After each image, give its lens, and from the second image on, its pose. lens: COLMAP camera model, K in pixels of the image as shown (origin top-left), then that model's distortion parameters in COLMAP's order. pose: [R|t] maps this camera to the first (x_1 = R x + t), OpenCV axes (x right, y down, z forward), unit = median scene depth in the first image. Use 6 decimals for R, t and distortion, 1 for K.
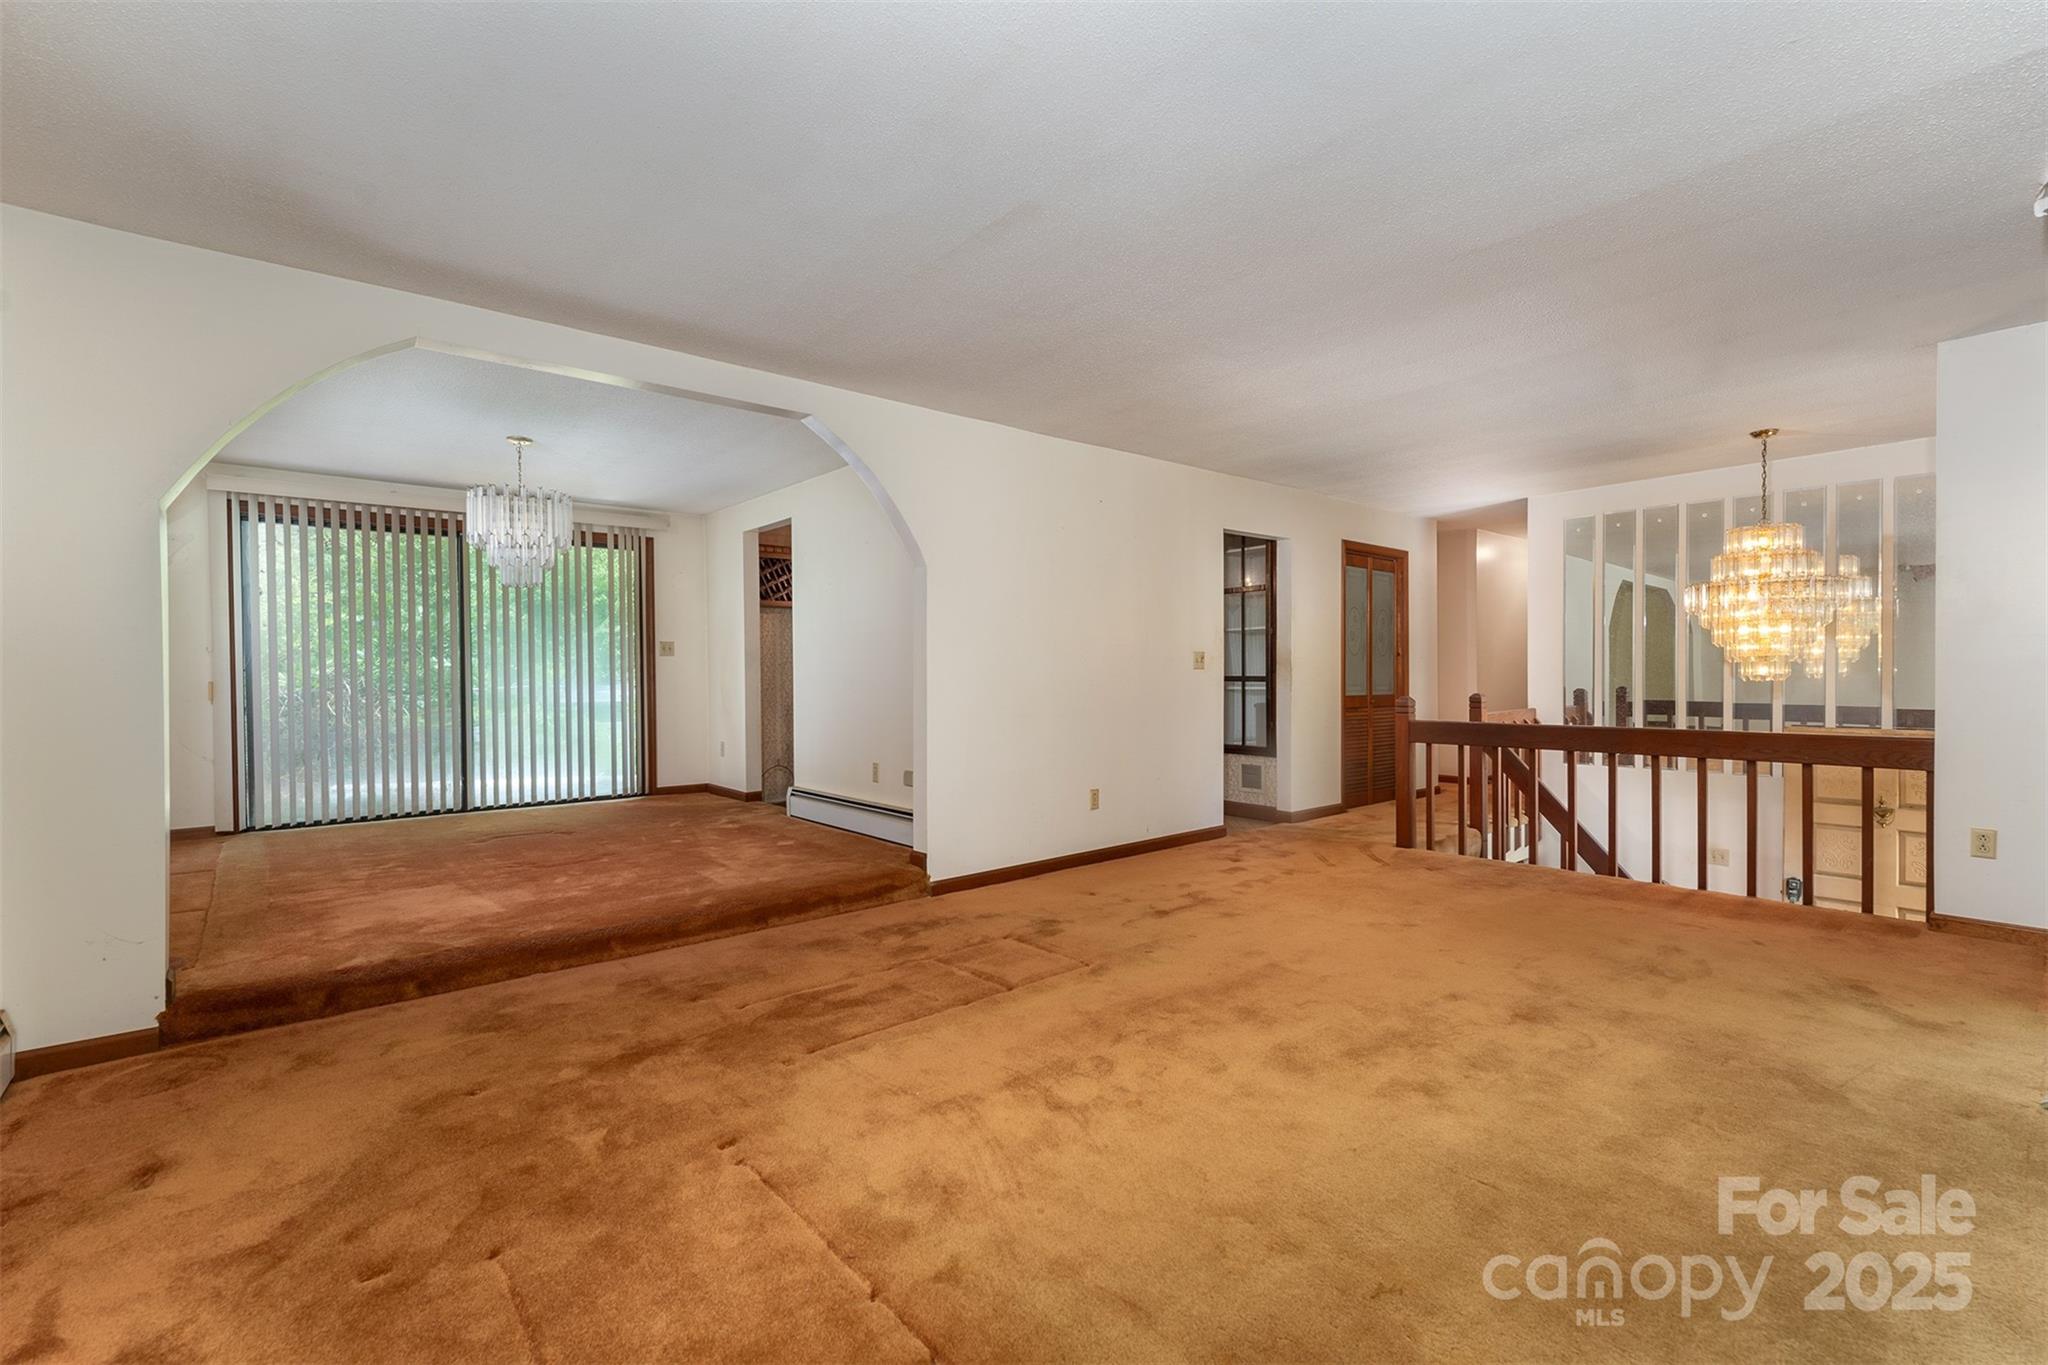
lens RADIAL K [[894.2, 0, 1027.9], [0, 894.2, 679.3], [0, 0, 1]] dist [0.002521, 0.000332]
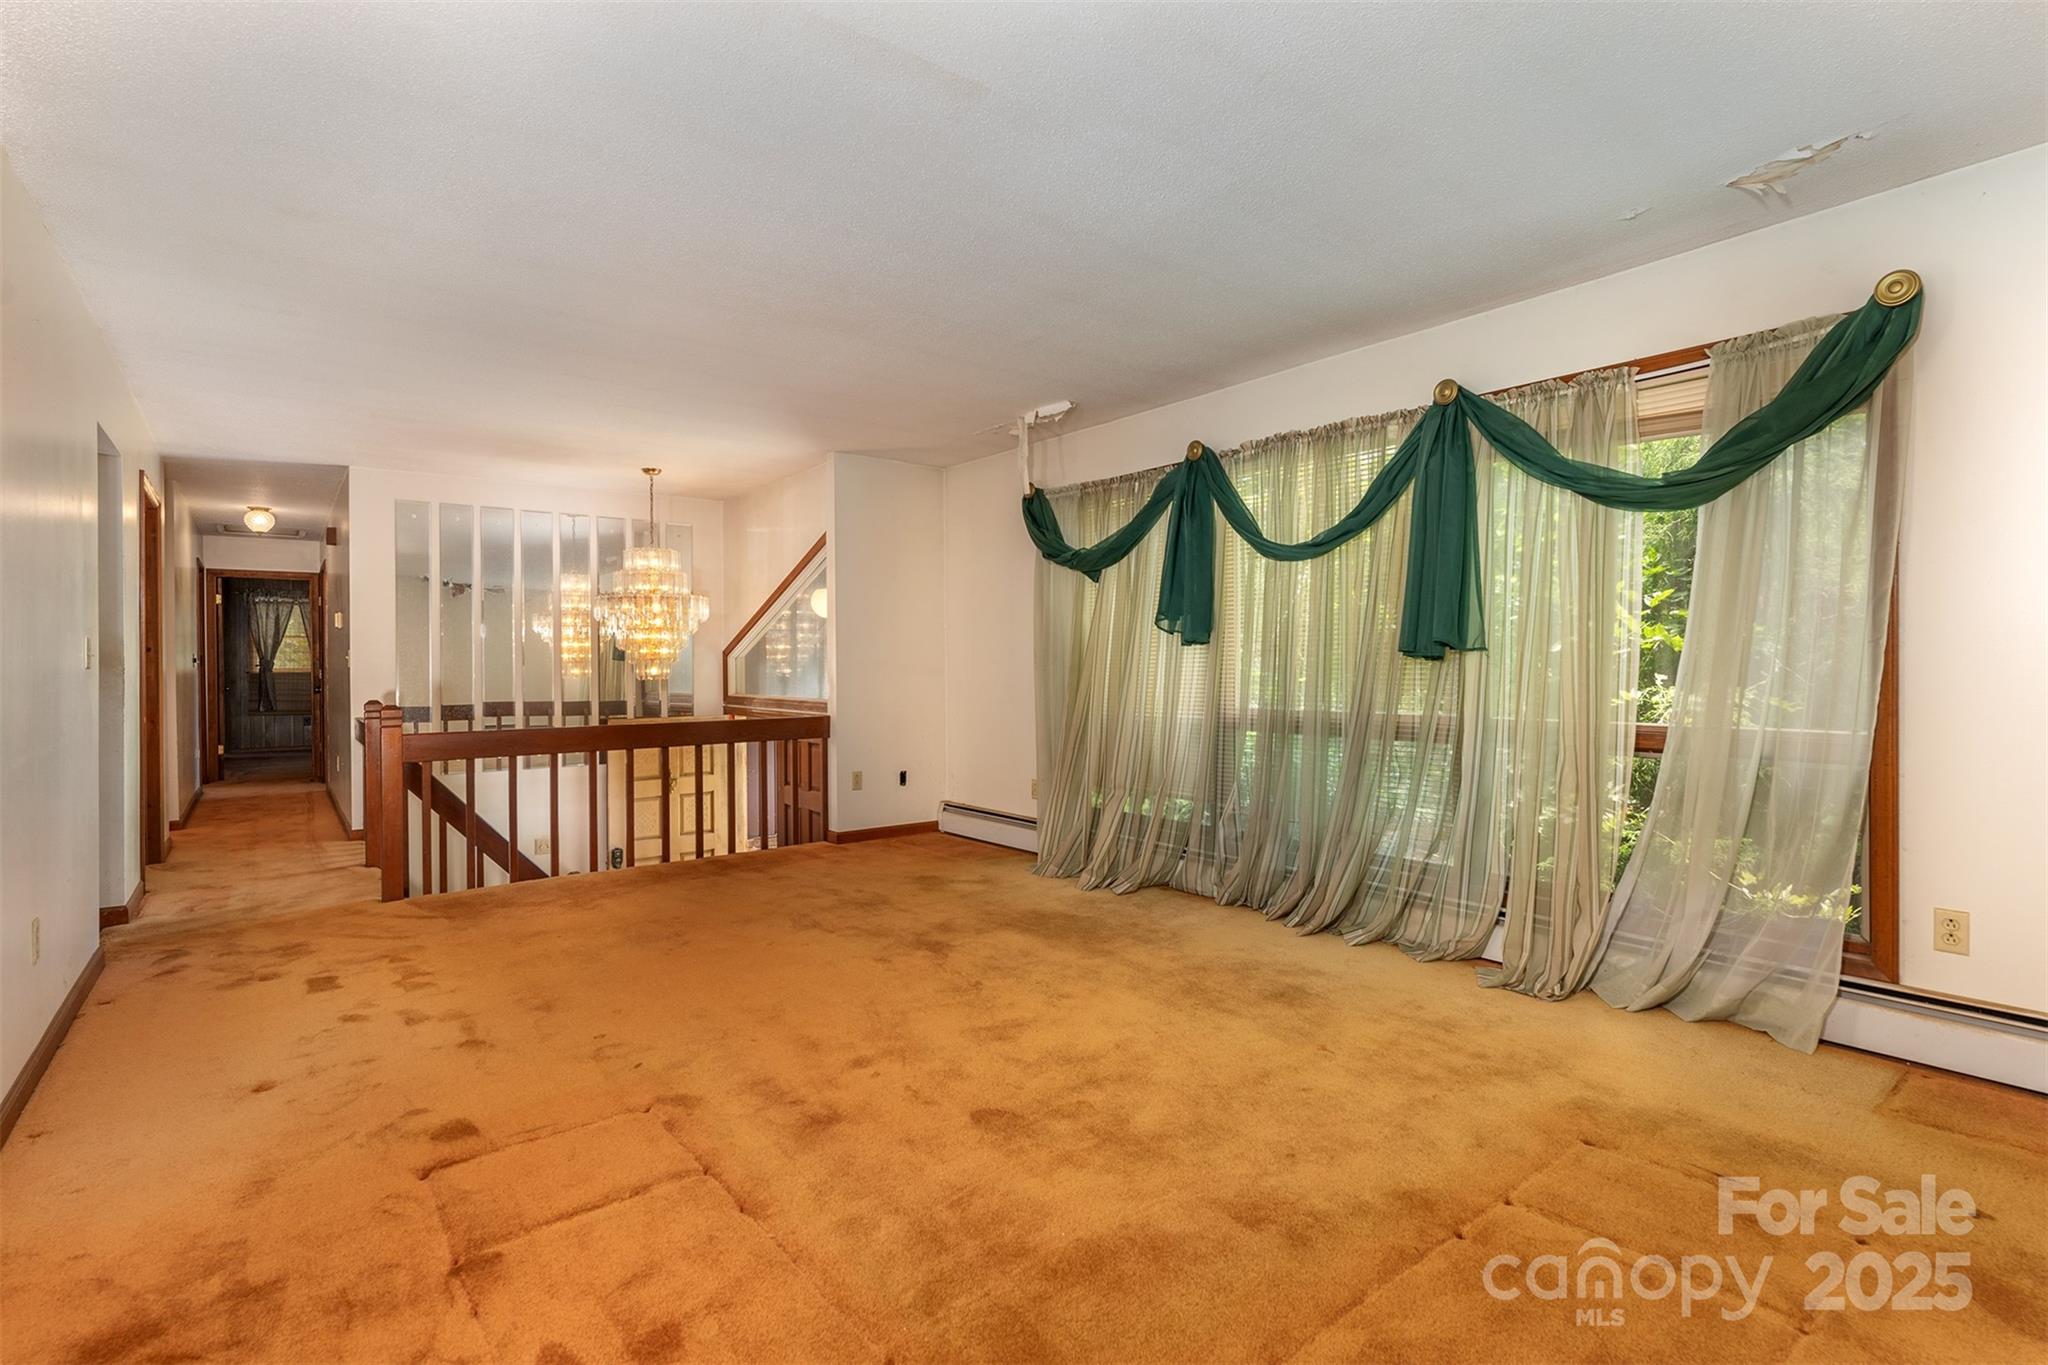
lens RADIAL K [[944.1, 0, 1032.4], [0, 944.1, 679.0], [0, 0, 1]] dist [0.022428, 0.000502]
pose [[0.031730, -0.002813, 0.999493, -0.403852], [0.009549, 0.999951, 0.002511, 0.001448], [-0.999451, 0.009464, 0.031755, 0.445125]]
